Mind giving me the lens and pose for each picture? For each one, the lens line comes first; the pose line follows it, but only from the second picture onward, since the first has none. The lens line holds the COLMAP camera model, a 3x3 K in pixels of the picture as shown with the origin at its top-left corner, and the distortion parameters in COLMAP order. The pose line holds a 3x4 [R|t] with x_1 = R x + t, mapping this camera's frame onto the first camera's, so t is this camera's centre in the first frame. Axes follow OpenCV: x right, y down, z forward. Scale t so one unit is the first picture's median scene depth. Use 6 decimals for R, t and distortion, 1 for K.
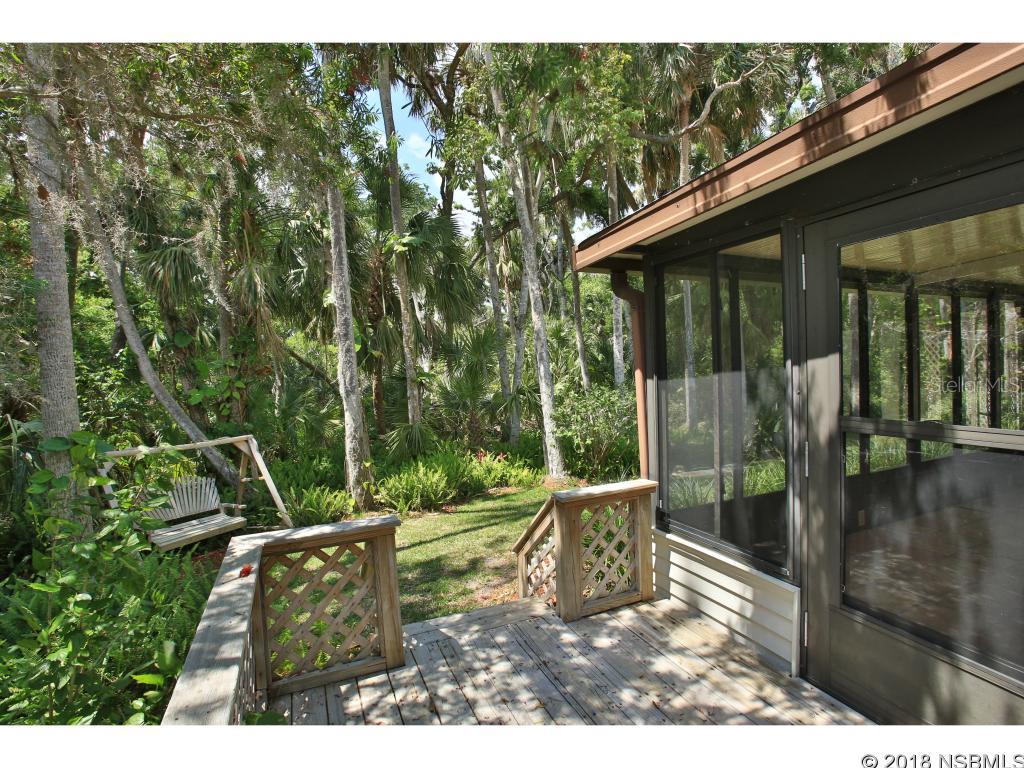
lens RADIAL K [[488.5, 0, 504.1], [0, 488.5, 382.0], [0, 0, 1]] dist [-0.087792, 0.039663]
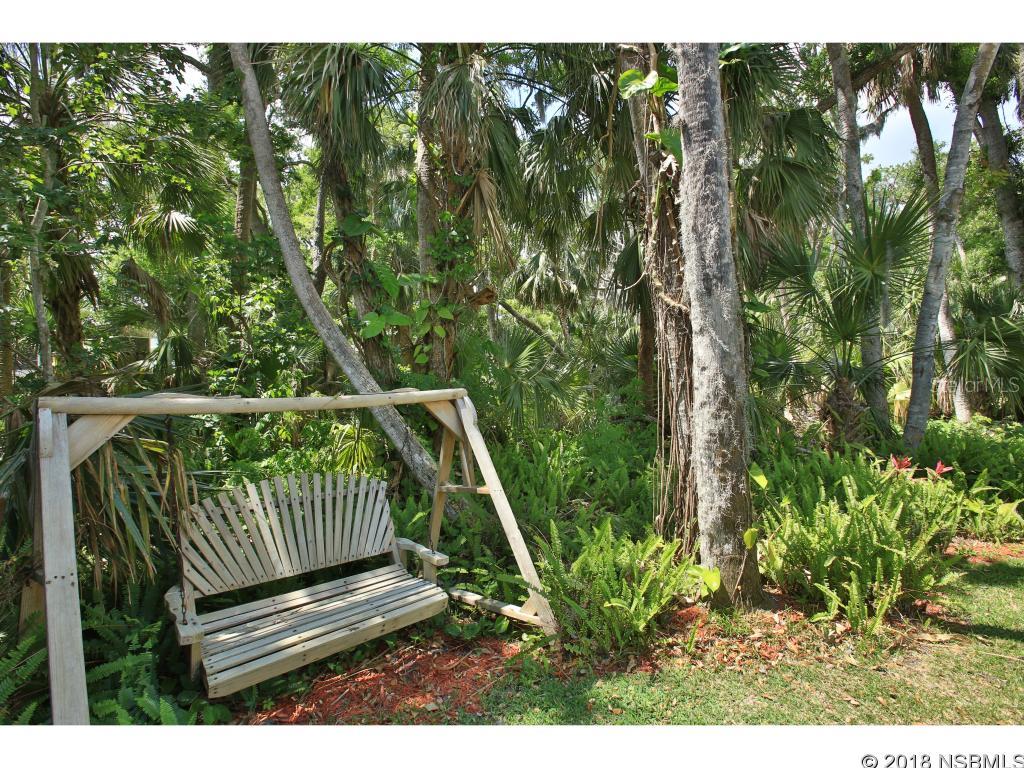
lens RADIAL K [[488.5, 0, 504.1], [0, 488.5, 382.0], [0, 0, 1]] dist [-0.087792, 0.039663]
pose [[0.922581, 0.029647, -0.384663, -0.312211], [-0.020364, 0.999395, 0.028184, 0.087802], [0.385266, -0.018168, 0.922627, 0.581199]]
